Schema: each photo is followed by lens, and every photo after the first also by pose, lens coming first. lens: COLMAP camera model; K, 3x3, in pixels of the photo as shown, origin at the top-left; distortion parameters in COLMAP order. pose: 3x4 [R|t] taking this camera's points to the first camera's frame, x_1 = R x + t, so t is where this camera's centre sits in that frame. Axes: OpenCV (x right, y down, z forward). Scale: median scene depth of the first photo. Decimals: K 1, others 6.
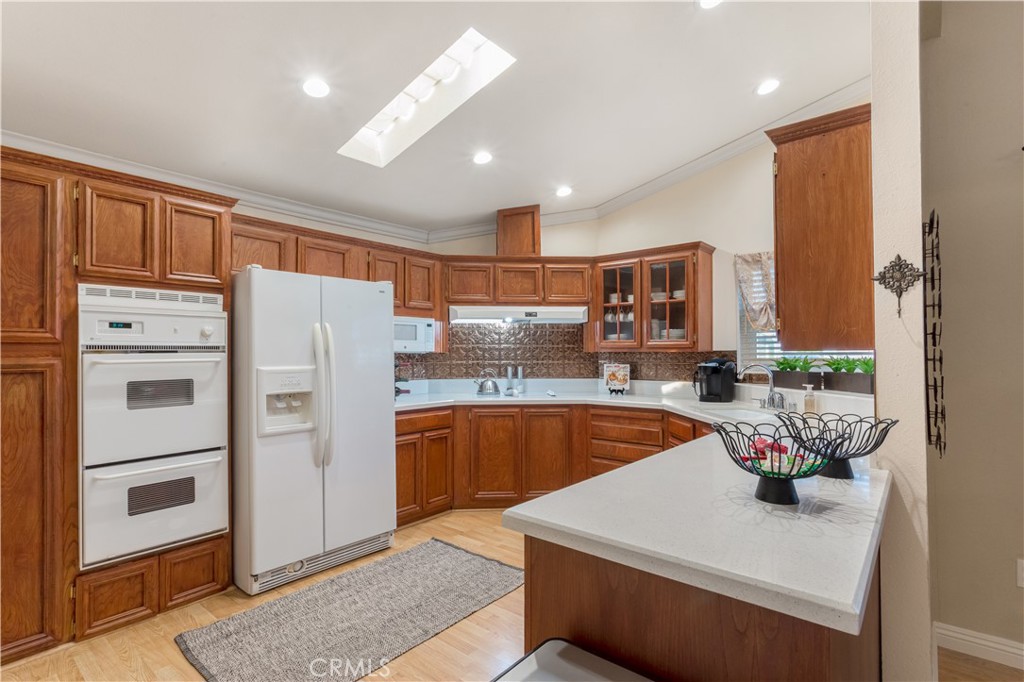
lens RADIAL K [[495.1, 0, 514.6], [0, 495.1, 343.7], [0, 0, 1]] dist [0.000858, -0.000818]
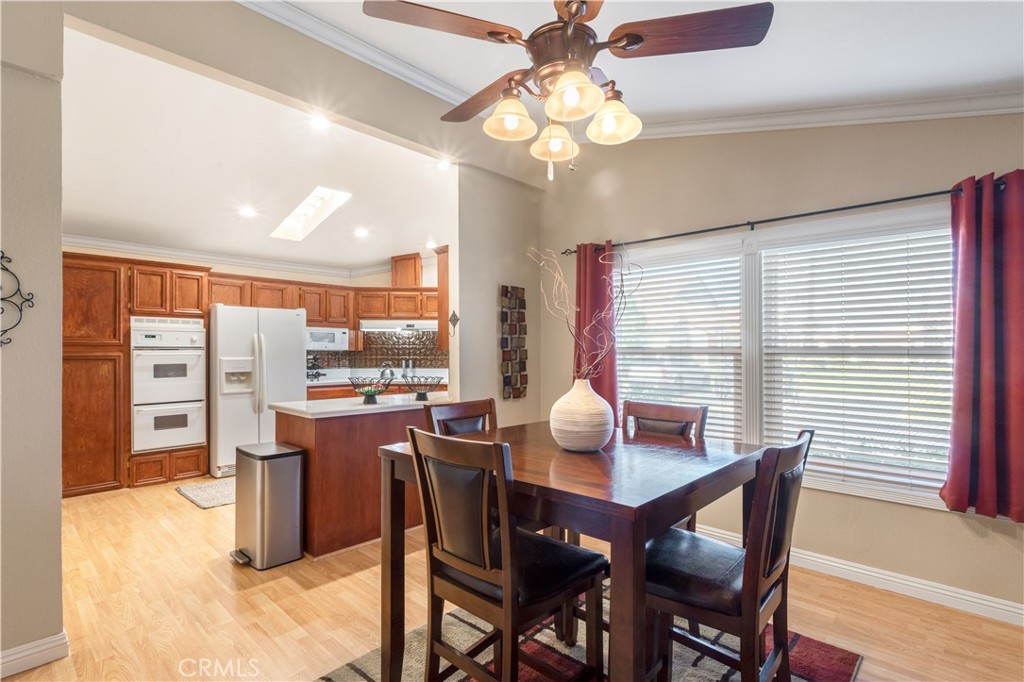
lens RADIAL K [[495.1, 0, 509.7], [0, 495.1, 345.6], [0, 0, 1]] dist [0.000858, -0.000818]
pose [[0.998008, 0.001949, -0.063054, 0.700142], [-0.001577, 0.999981, 0.005944, -0.012409], [0.063064, -0.005832, 0.997992, -0.814411]]
